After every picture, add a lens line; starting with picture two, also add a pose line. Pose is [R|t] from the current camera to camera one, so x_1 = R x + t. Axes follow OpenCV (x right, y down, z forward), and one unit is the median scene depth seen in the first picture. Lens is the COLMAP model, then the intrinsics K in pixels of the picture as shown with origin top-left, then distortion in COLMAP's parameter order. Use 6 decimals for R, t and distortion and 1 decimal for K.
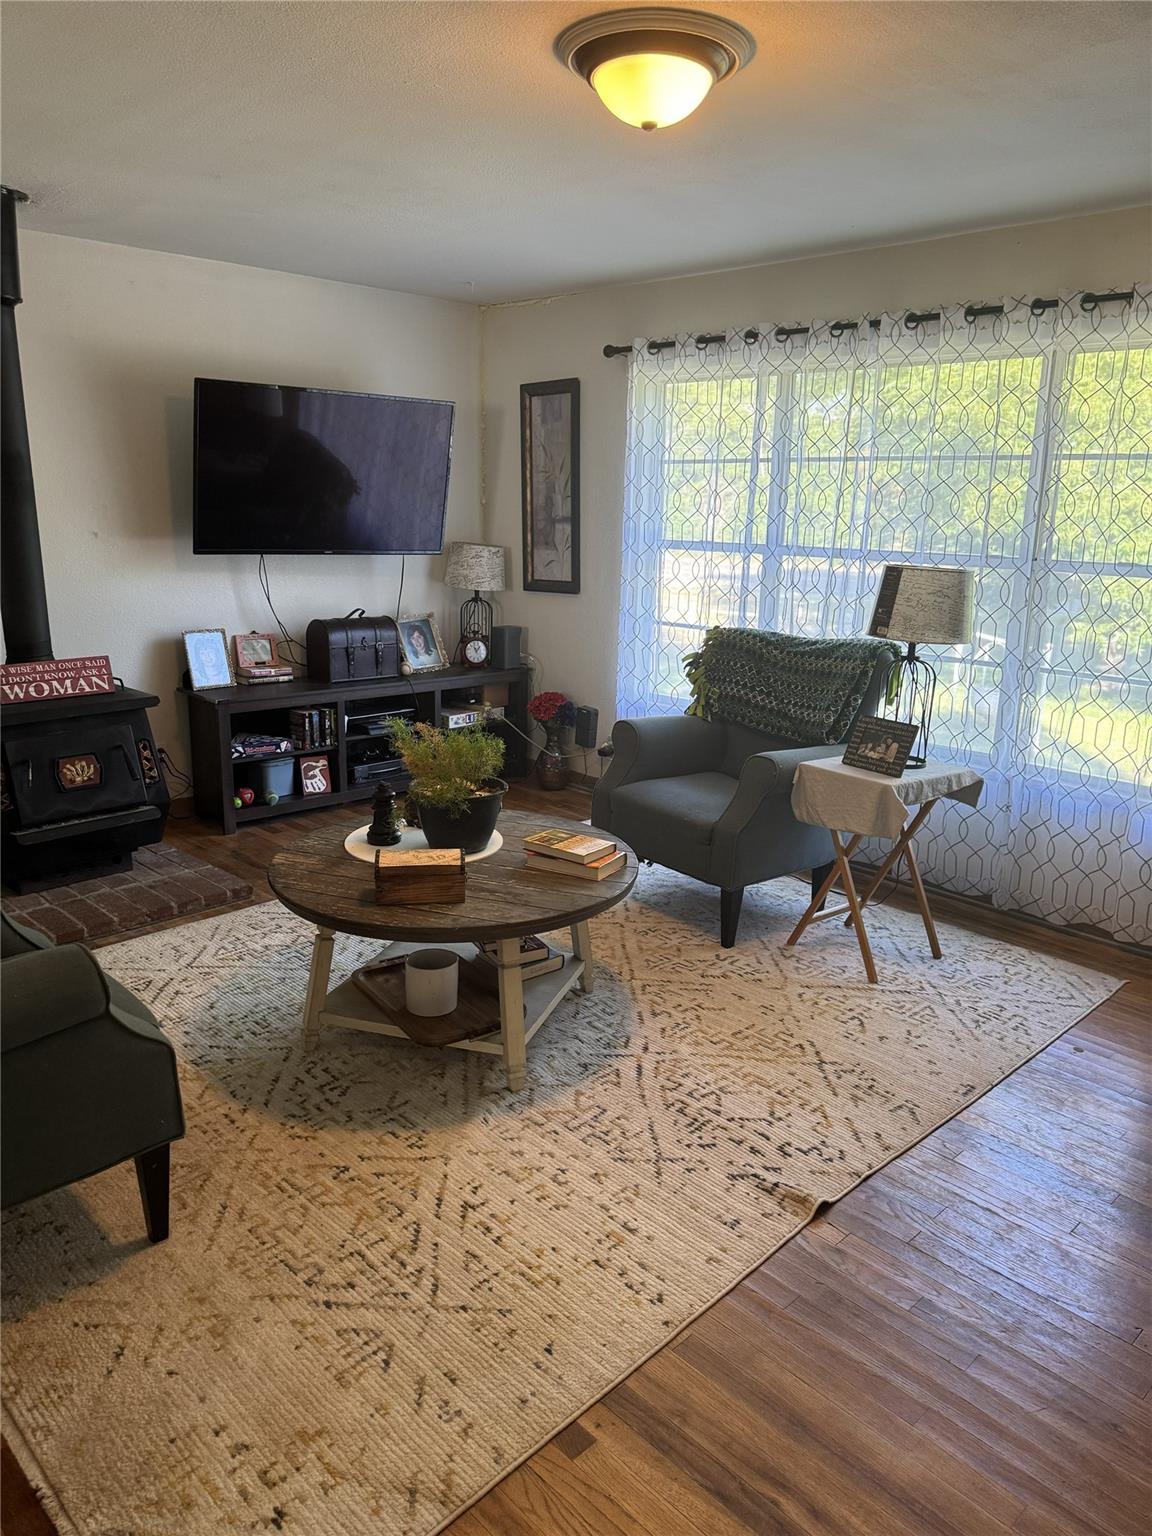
lens RADIAL K [[1078.5, 0, 567.1], [0, 1078.5, 770.8], [0, 0, 1]] dist [0.045919, -0.070018]
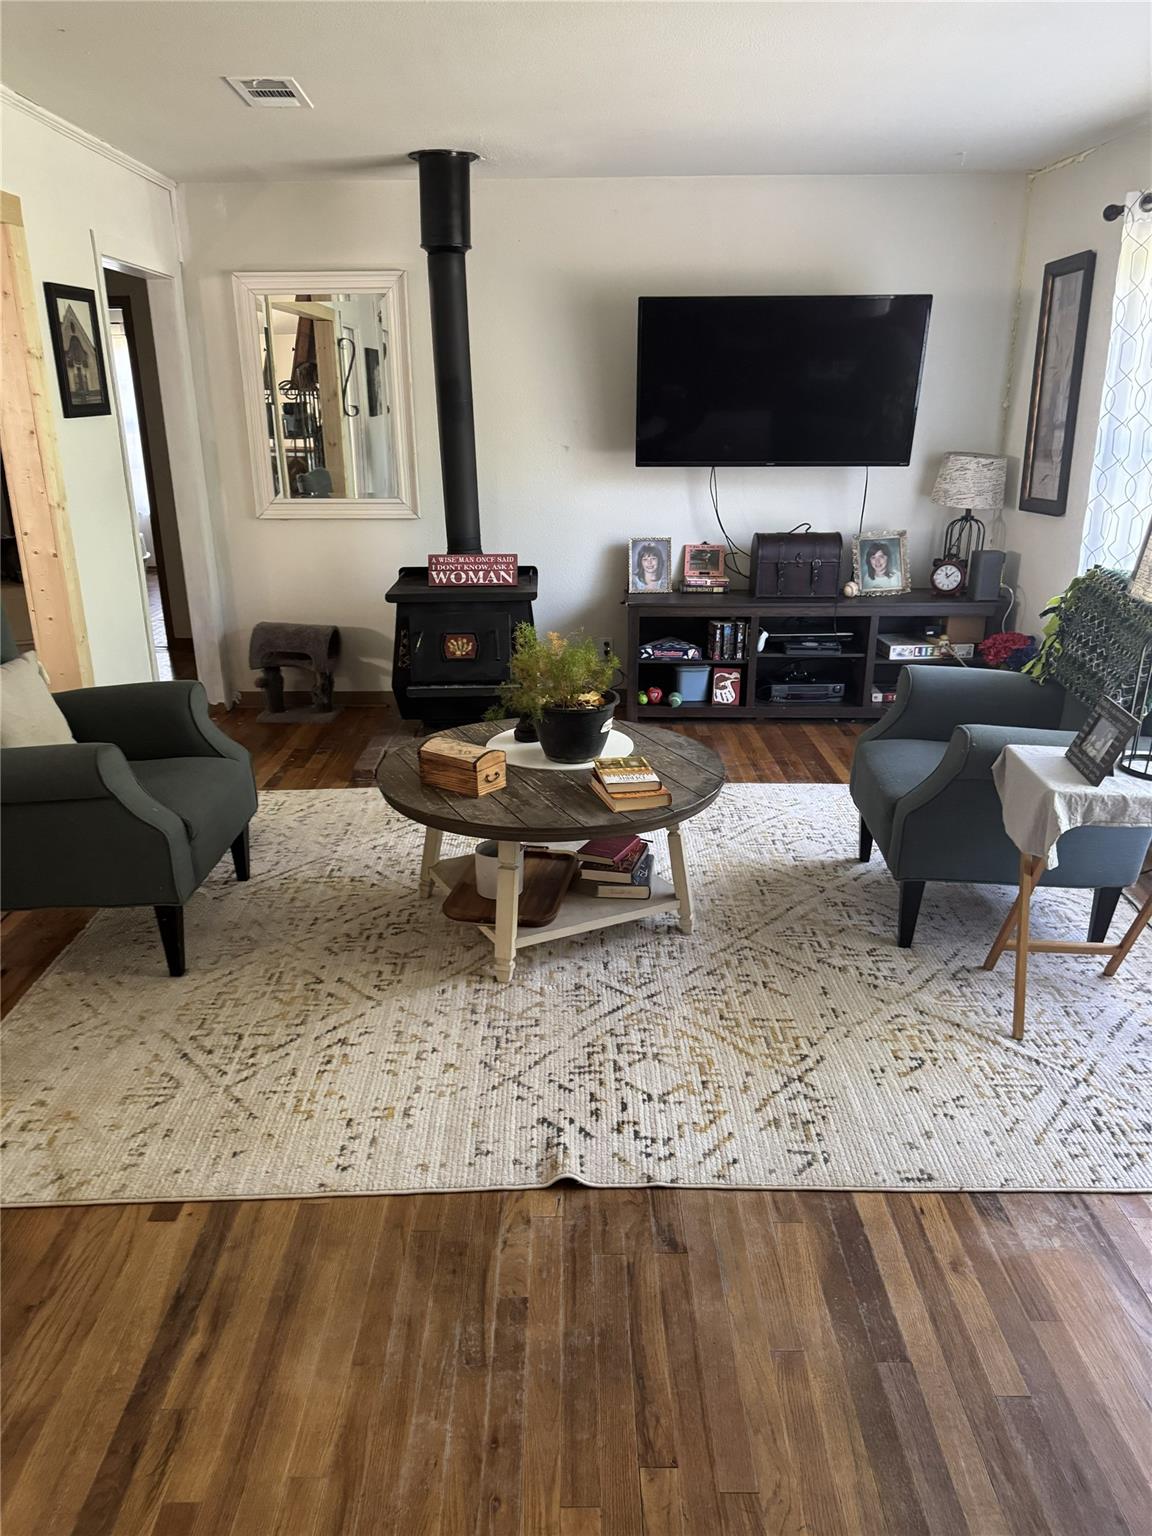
lens RADIAL K [[1078.5, 0, 562.3], [0, 1078.5, 773.3], [0, 0, 1]] dist [0.045919, -0.070018]
pose [[0.716127, 0.198236, -0.669227, 0.372958], [-0.144612, 0.980154, 0.135592, -0.032590], [0.682825, -0.000323, 0.730582, 0.150248]]
